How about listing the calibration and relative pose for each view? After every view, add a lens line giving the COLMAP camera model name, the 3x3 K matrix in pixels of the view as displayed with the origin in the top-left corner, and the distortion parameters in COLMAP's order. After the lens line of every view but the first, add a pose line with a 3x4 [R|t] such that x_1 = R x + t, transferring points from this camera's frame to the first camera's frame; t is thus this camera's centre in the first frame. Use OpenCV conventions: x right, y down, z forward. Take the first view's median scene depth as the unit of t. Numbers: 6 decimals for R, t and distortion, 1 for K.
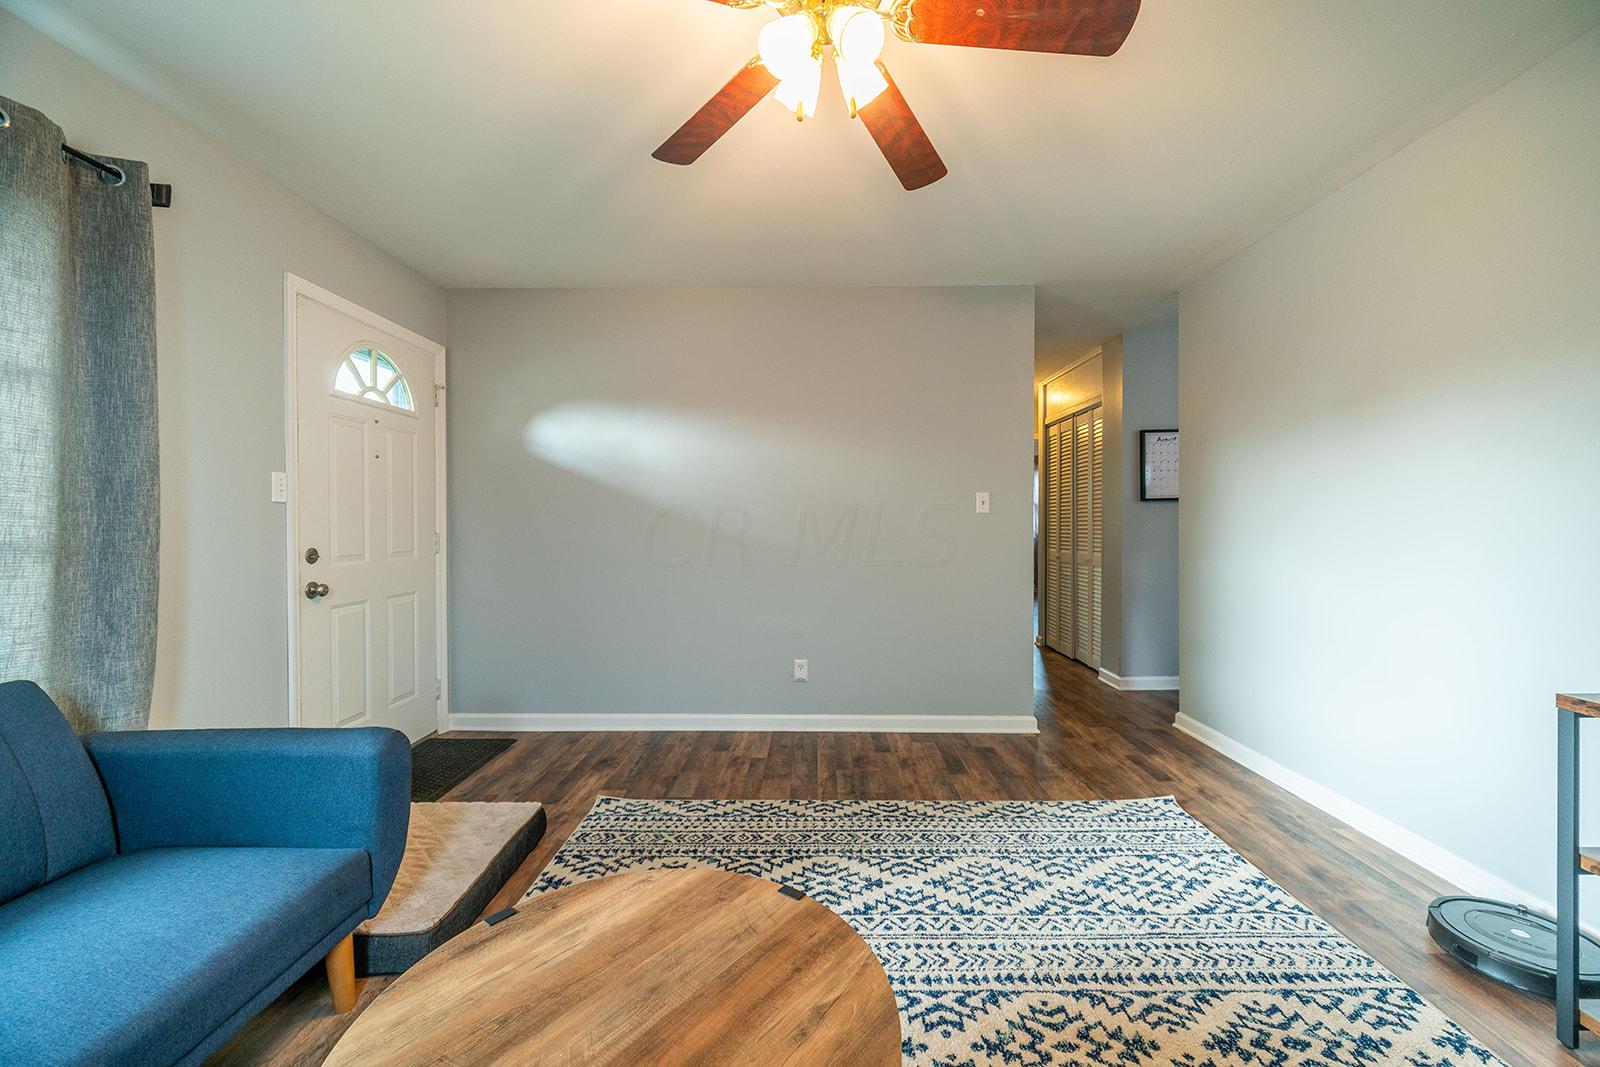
lens RADIAL K [[650.6, 0, 800.0], [0, 650.6, 533.5], [0, 0, 1]] dist [0.002725, 0.000172]
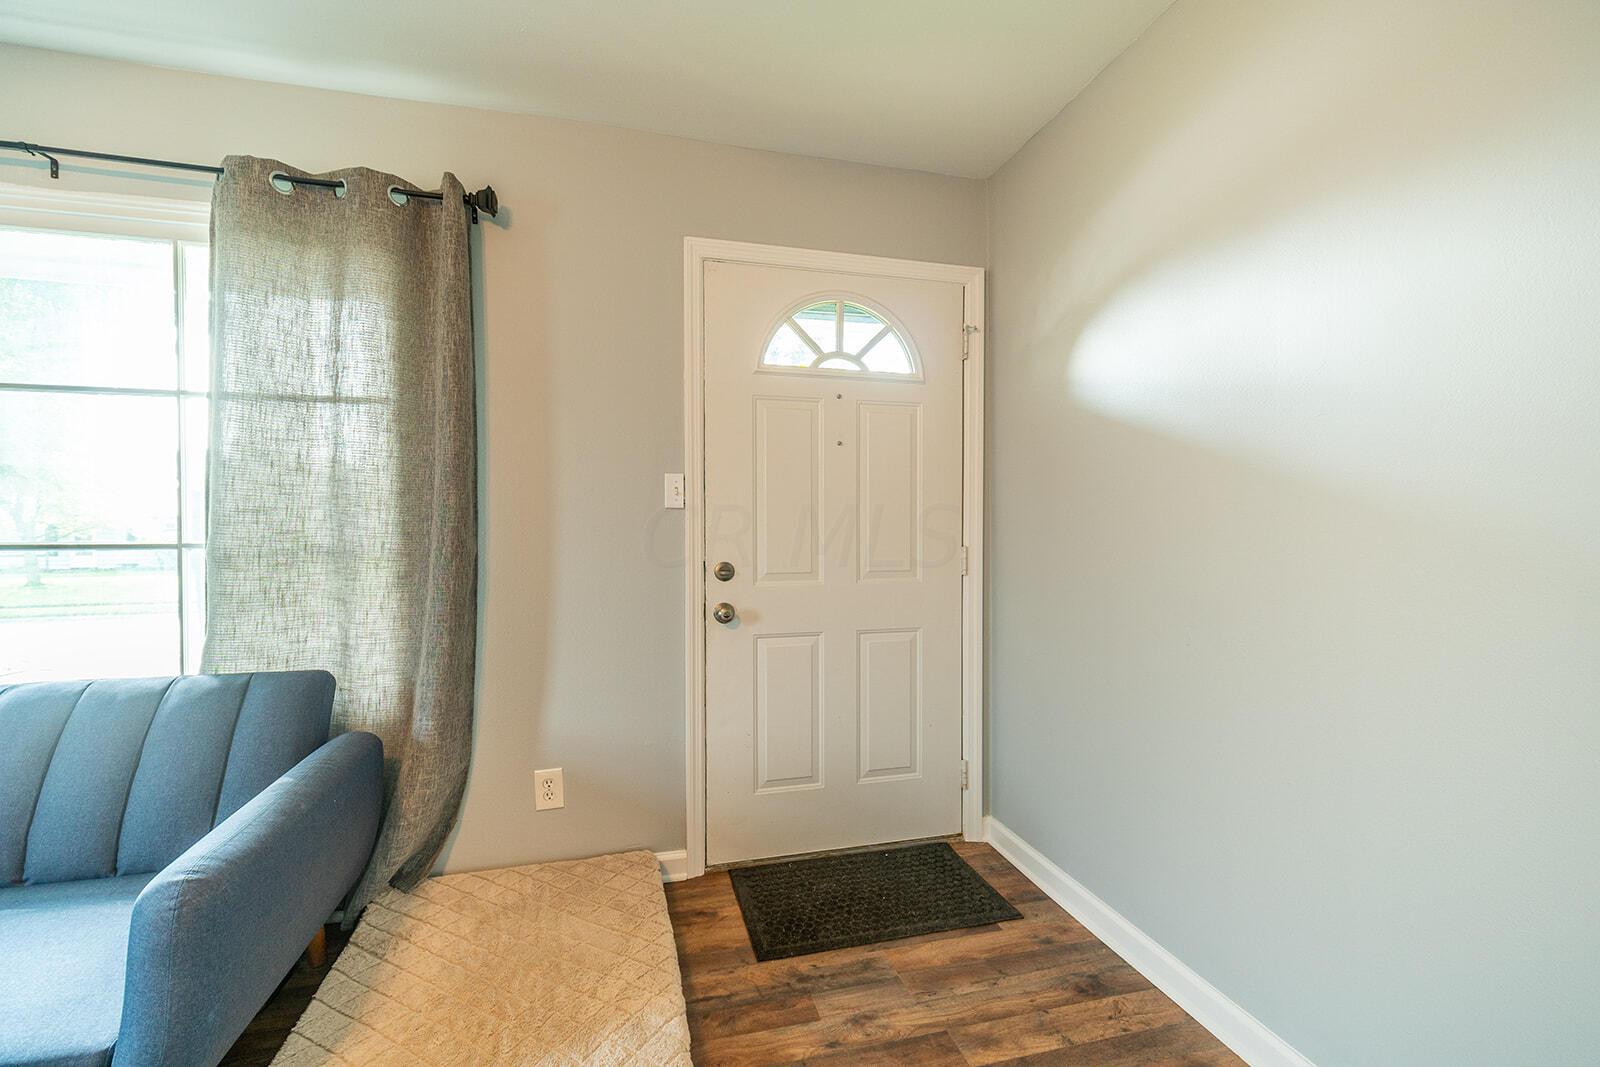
lens RADIAL K [[650.6, 0, 800.0], [0, 650.6, 533.5], [0, 0, 1]] dist [0.002725, 0.000172]
pose [[0.281177, -0.001241, -0.959655, 0.058761], [-0.009467, 0.999947, -0.004067, -0.010456], [0.959609, 0.010228, 0.281151, 0.761181]]
